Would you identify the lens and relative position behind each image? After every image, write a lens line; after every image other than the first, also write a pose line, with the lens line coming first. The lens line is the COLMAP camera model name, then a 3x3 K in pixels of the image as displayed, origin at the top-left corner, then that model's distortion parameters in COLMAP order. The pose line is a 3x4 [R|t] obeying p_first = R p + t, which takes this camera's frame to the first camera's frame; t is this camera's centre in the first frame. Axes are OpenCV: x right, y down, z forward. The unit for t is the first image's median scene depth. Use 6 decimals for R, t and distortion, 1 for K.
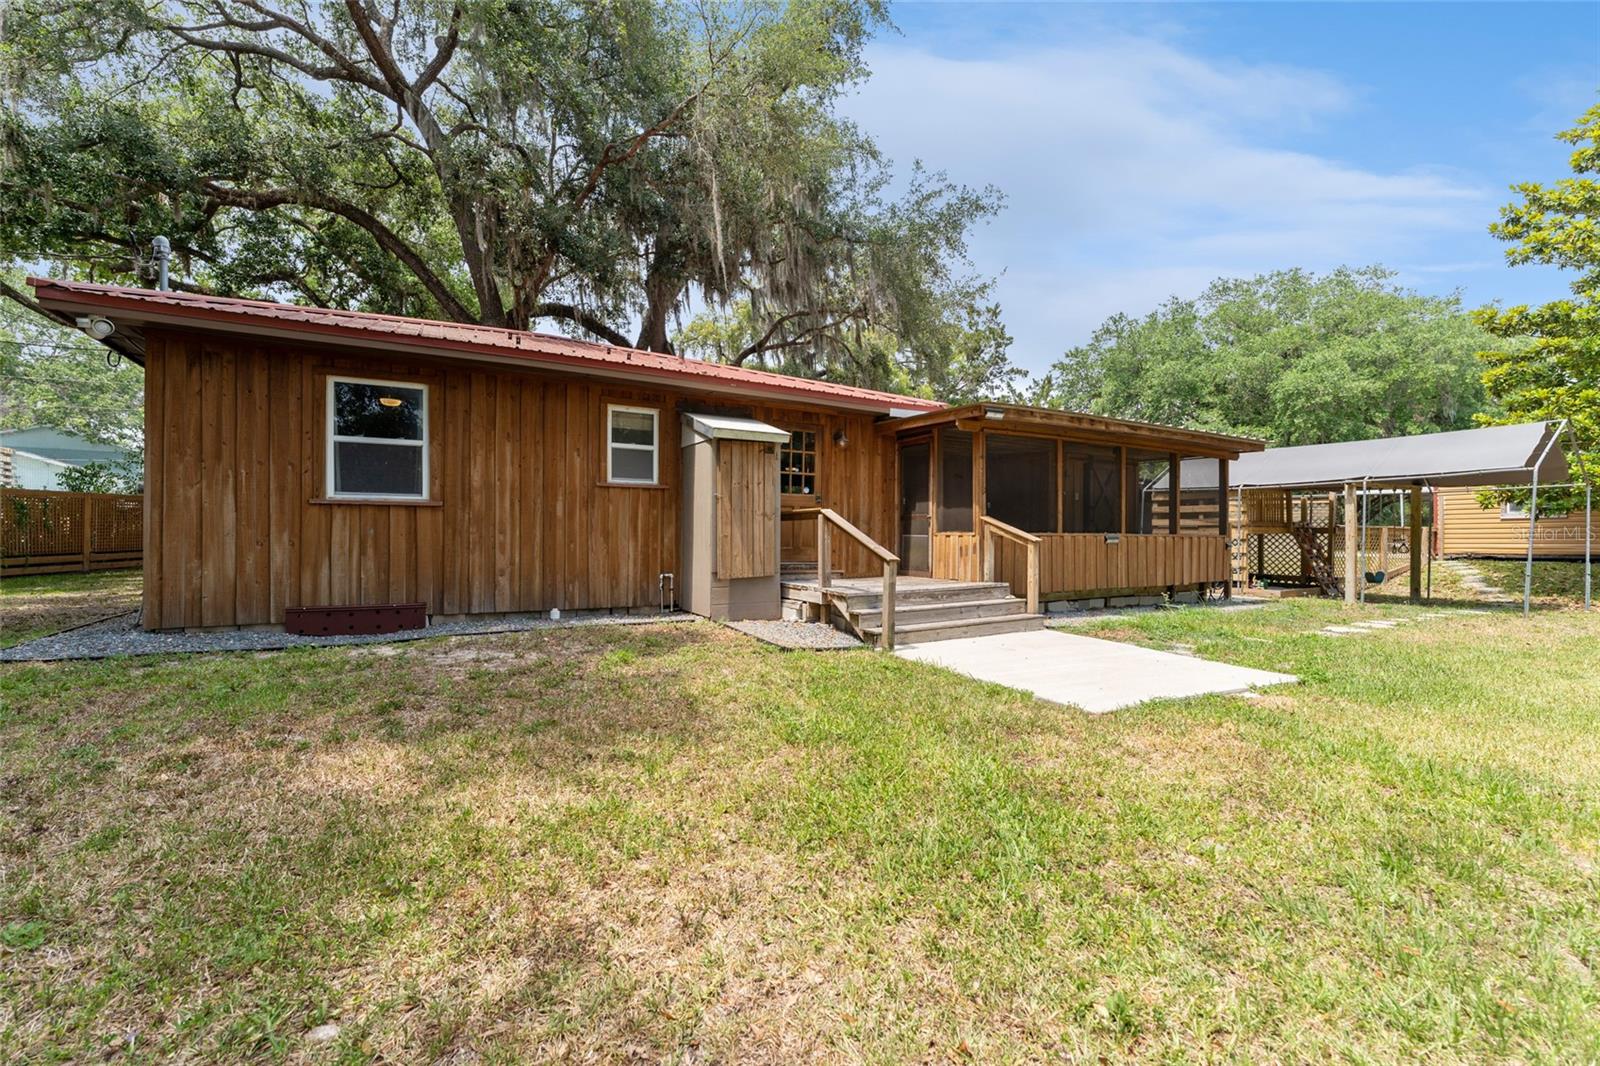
lens RADIAL K [[652.1, 0, 799.2], [0, 652.1, 536.9], [0, 0, 1]] dist [-0.006518, 0.000571]
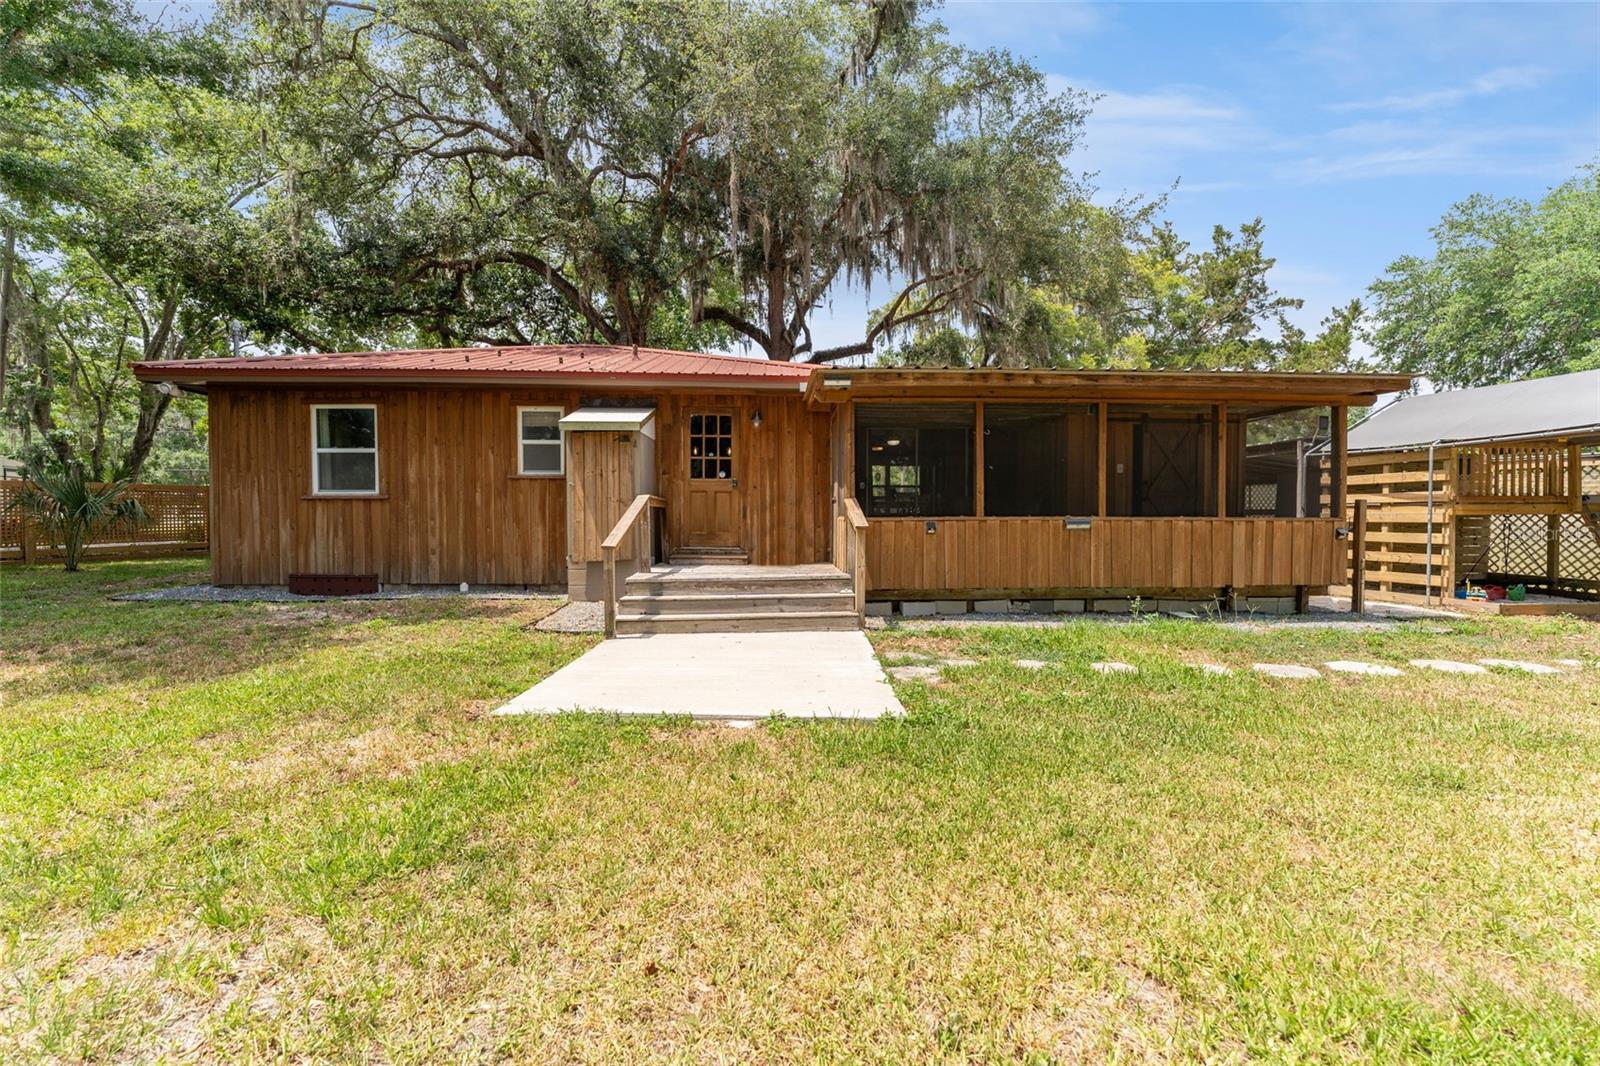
lens RADIAL K [[652.1, 0, 799.5], [0, 652.1, 531.2], [0, 0, 1]] dist [-0.006518, 0.000571]
pose [[0.892022, 0.006448, -0.451945, 0.662996], [0.003166, 0.999785, 0.020512, -0.006459], [0.451980, -0.019728, 0.891810, 0.199200]]
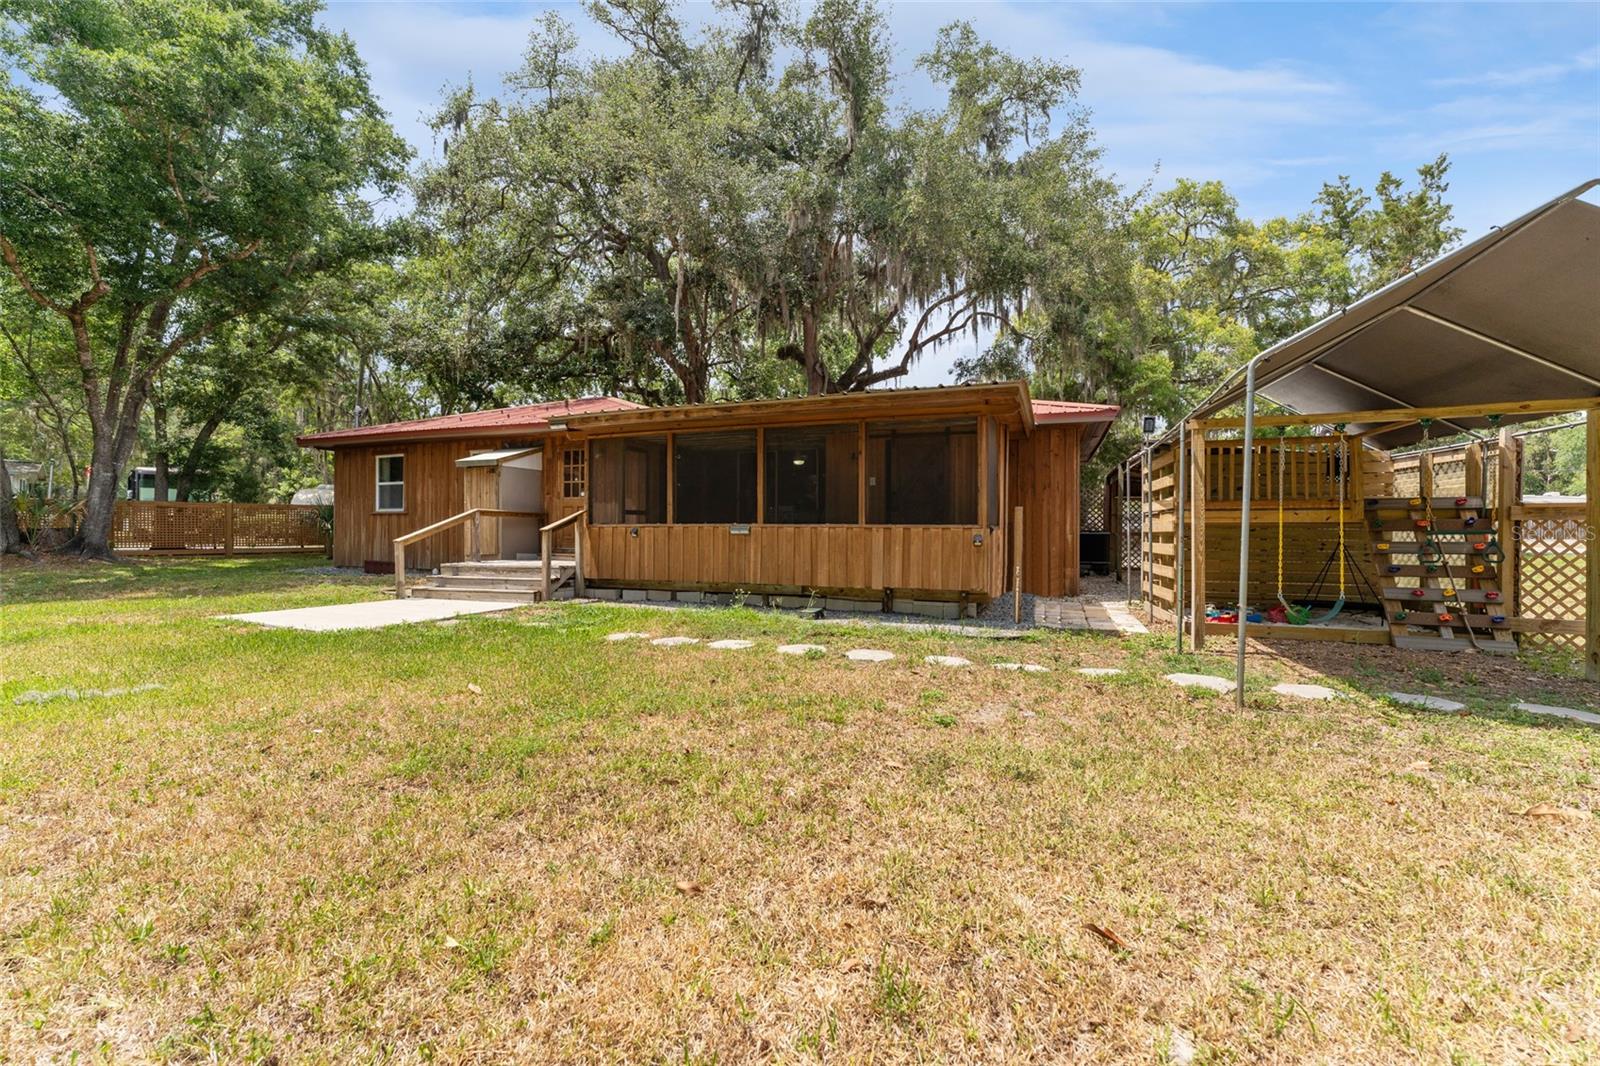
lens RADIAL K [[652.1, 0, 802.2], [0, 652.1, 531.3], [0, 0, 1]] dist [-0.006518, 0.000571]
pose [[0.633151, -0.003351, -0.774021, 1.554368], [-0.004491, 0.999958, -0.008003, 0.015451], [0.774015, 0.008543, 0.633109, 0.595779]]
